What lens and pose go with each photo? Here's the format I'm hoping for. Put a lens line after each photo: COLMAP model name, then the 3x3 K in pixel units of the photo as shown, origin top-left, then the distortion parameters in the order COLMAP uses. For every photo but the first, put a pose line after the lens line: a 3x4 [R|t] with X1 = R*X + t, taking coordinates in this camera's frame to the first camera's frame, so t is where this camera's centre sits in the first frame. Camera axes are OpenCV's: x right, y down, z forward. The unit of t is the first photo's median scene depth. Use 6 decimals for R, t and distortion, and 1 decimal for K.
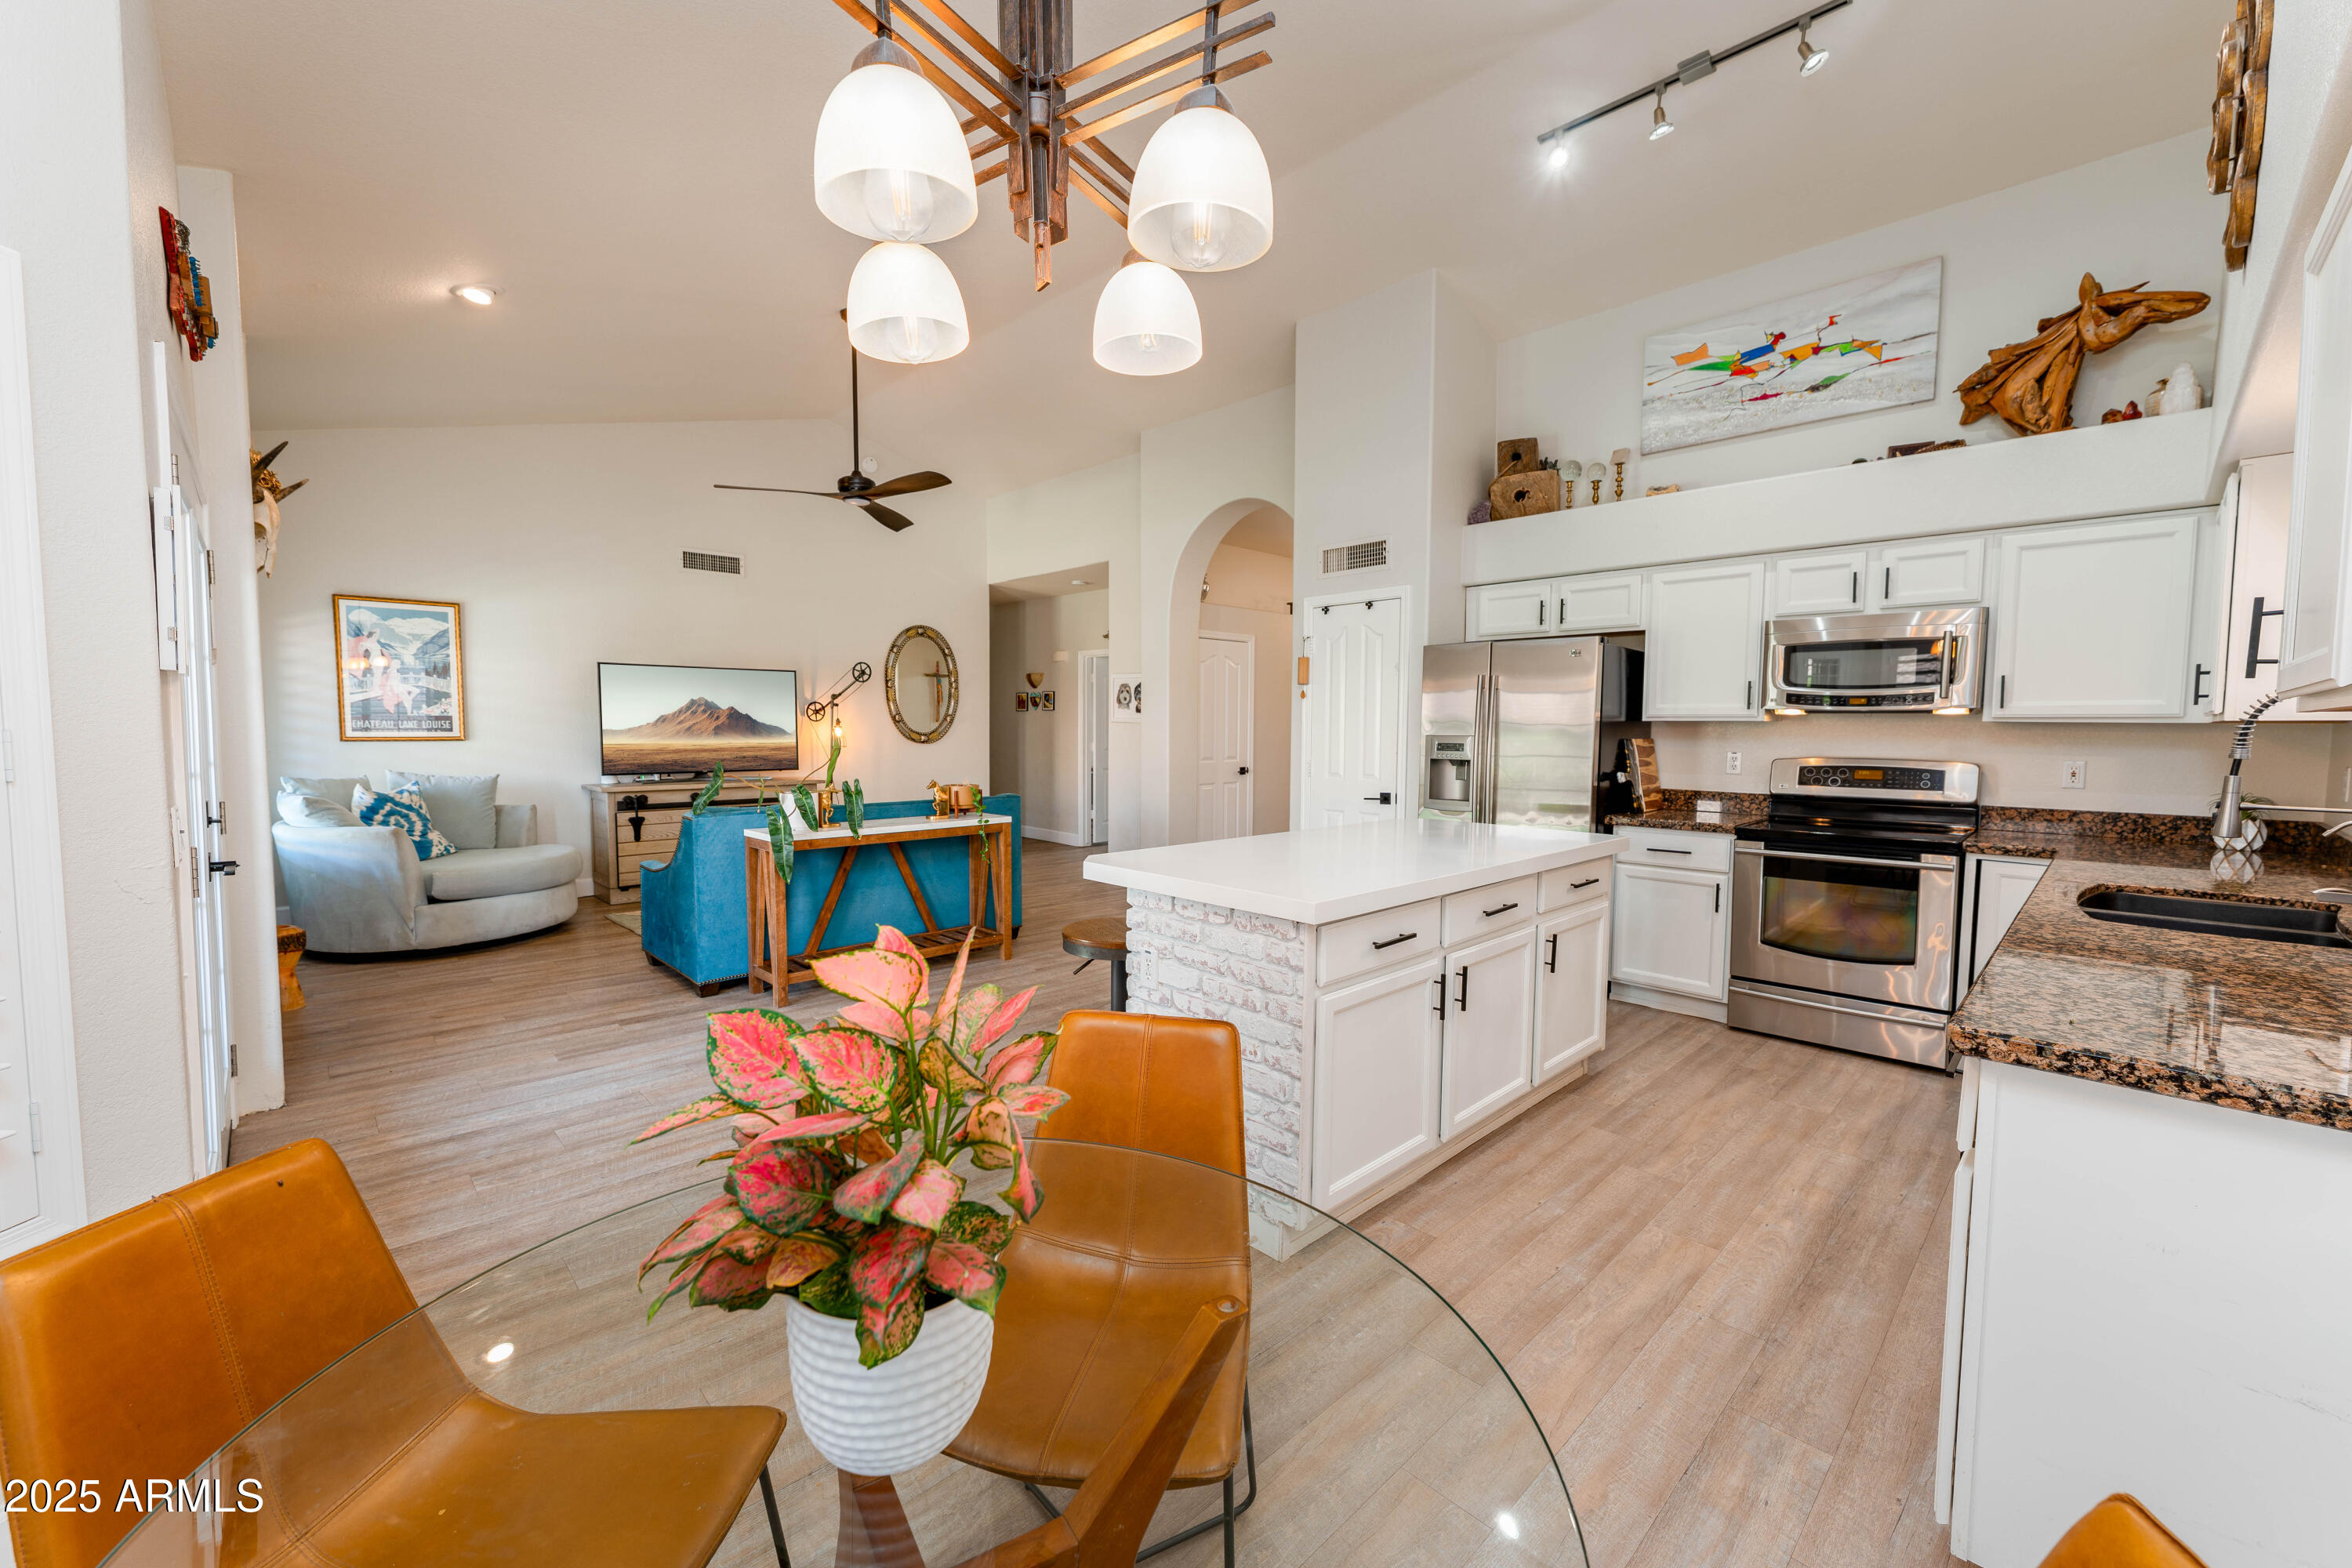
lens RADIAL K [[938.2, 0, 1176.0], [0, 938.2, 784.0], [0, 0, 1]] dist [-0.000416, -0.000047]
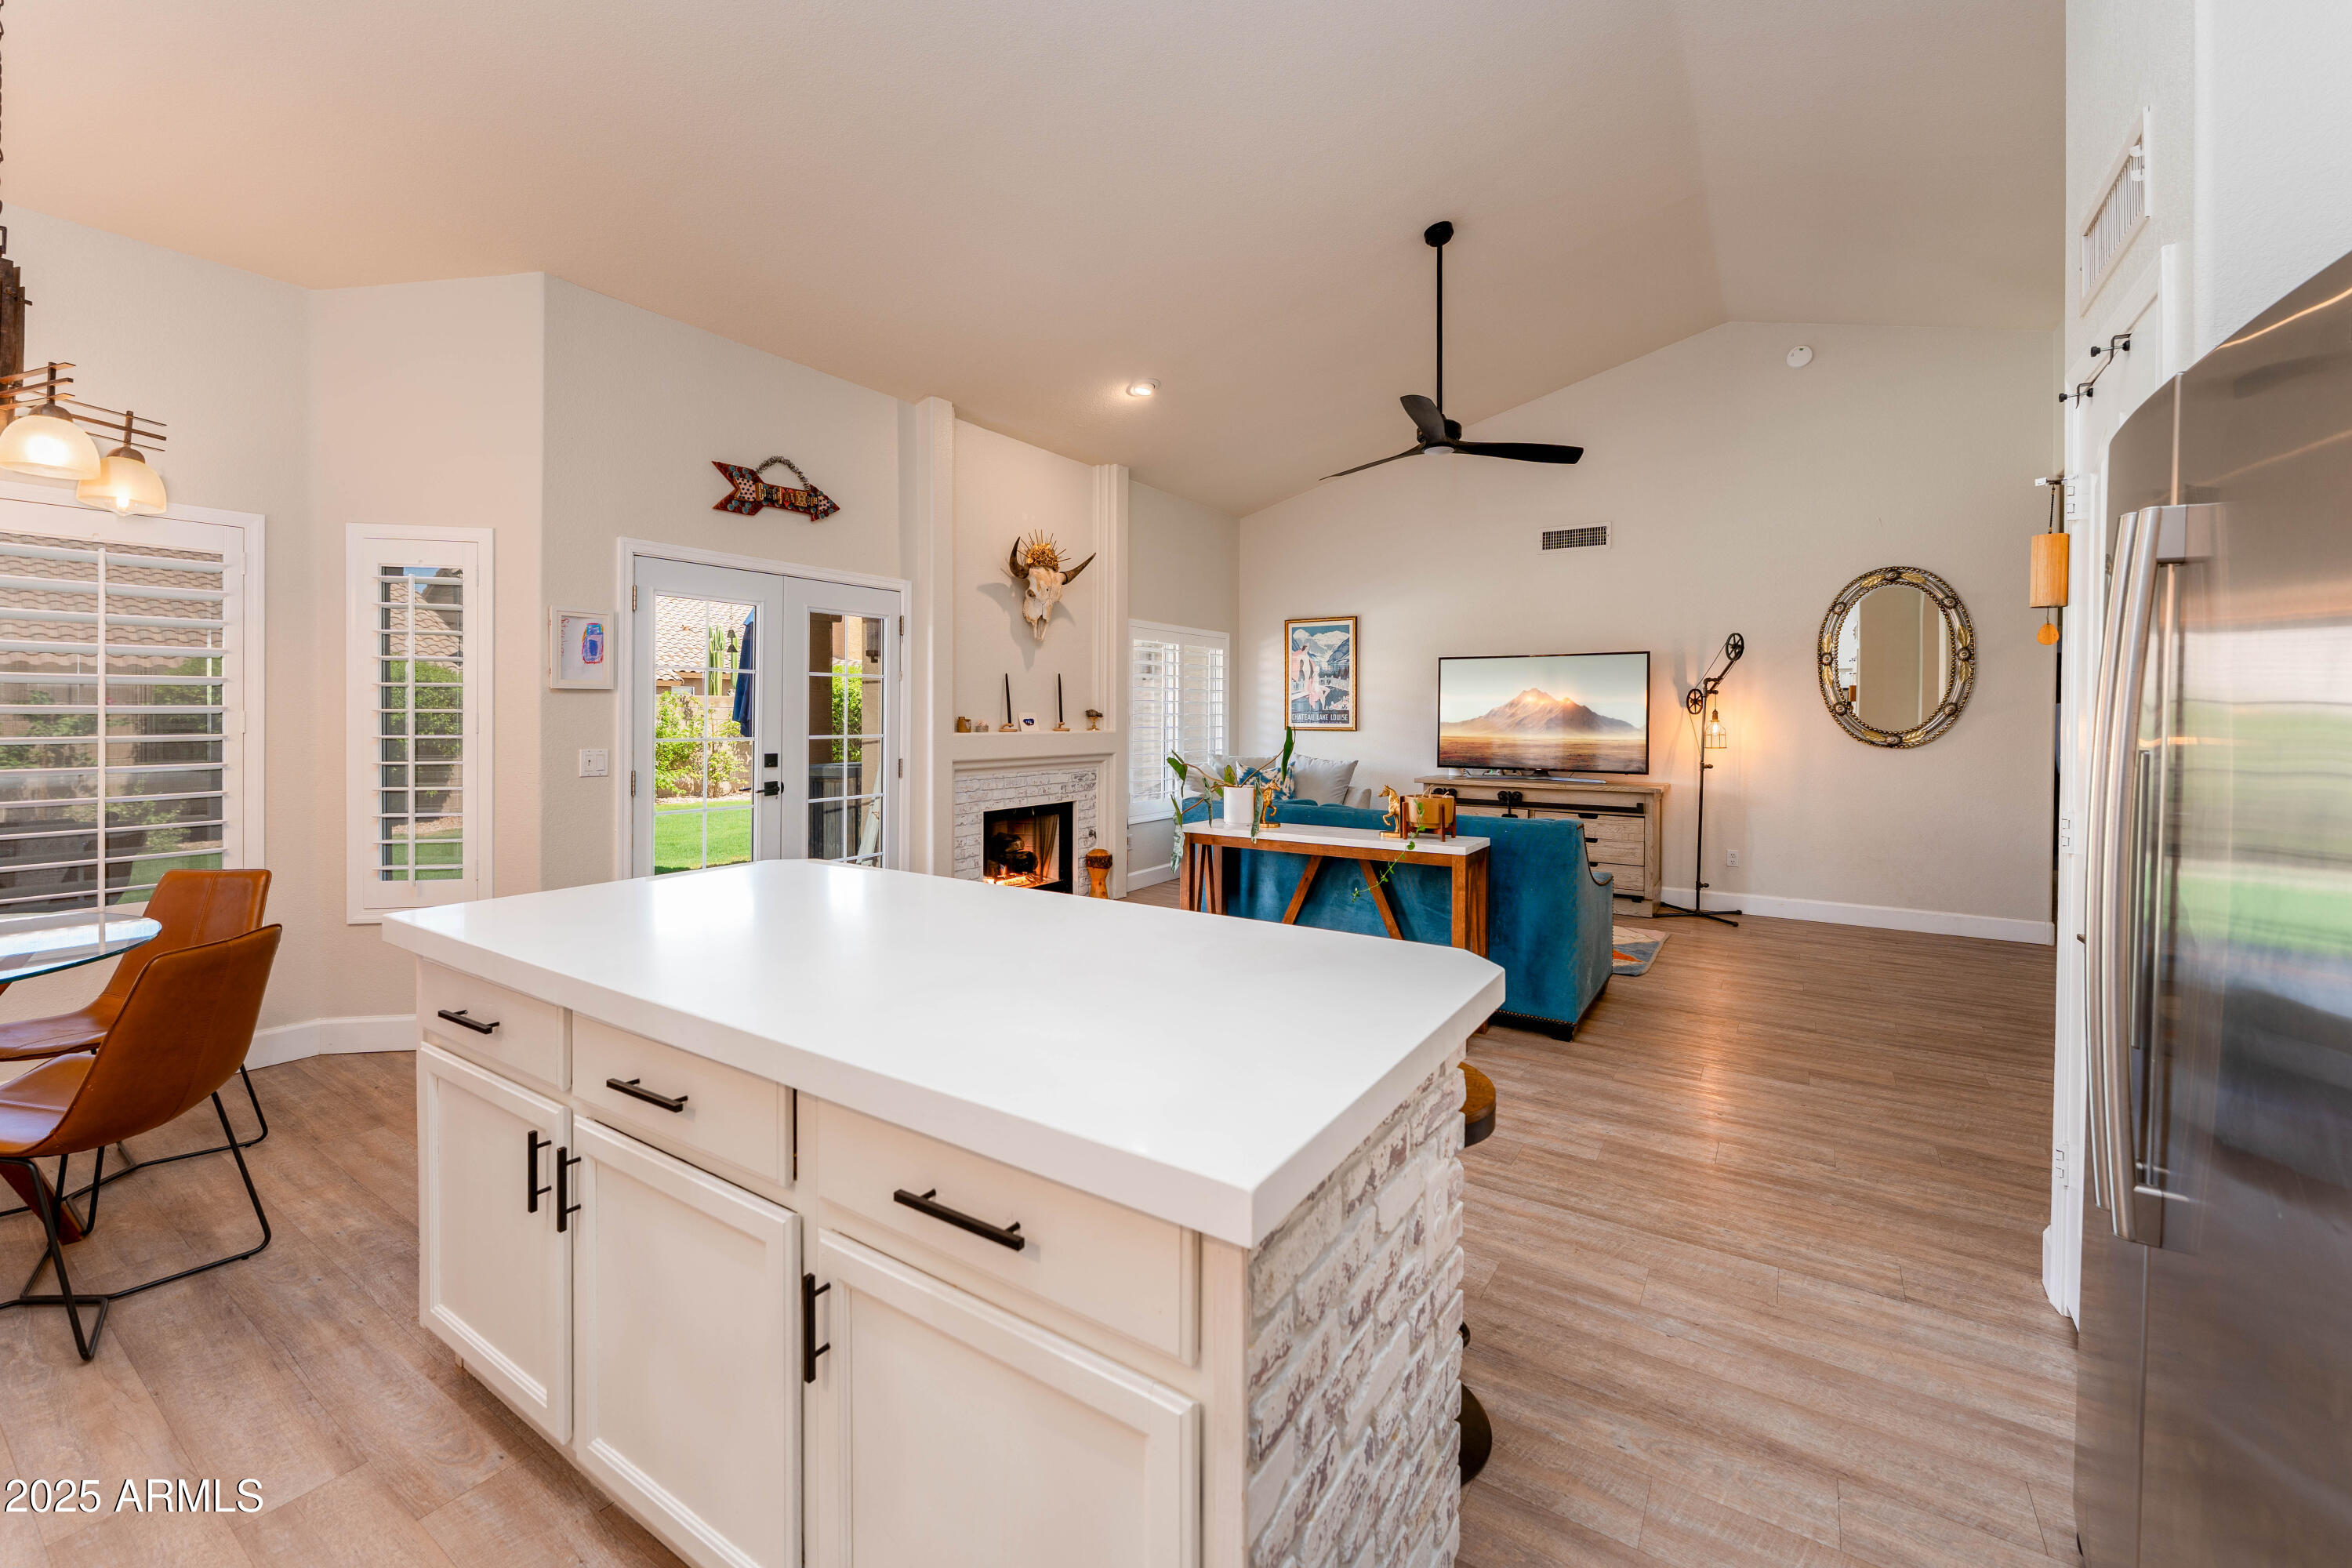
lens RADIAL K [[974.2, 0, 1174.6], [0, 974.2, 726.8], [0, 0, 1]] dist [-0.000351, -0.000014]
pose [[0.212789, 0.002019, -0.977096, 0.393113], [-0.070534, 0.997421, -0.013300, -0.019520], [0.974549, 0.071749, 0.212383, 0.520211]]
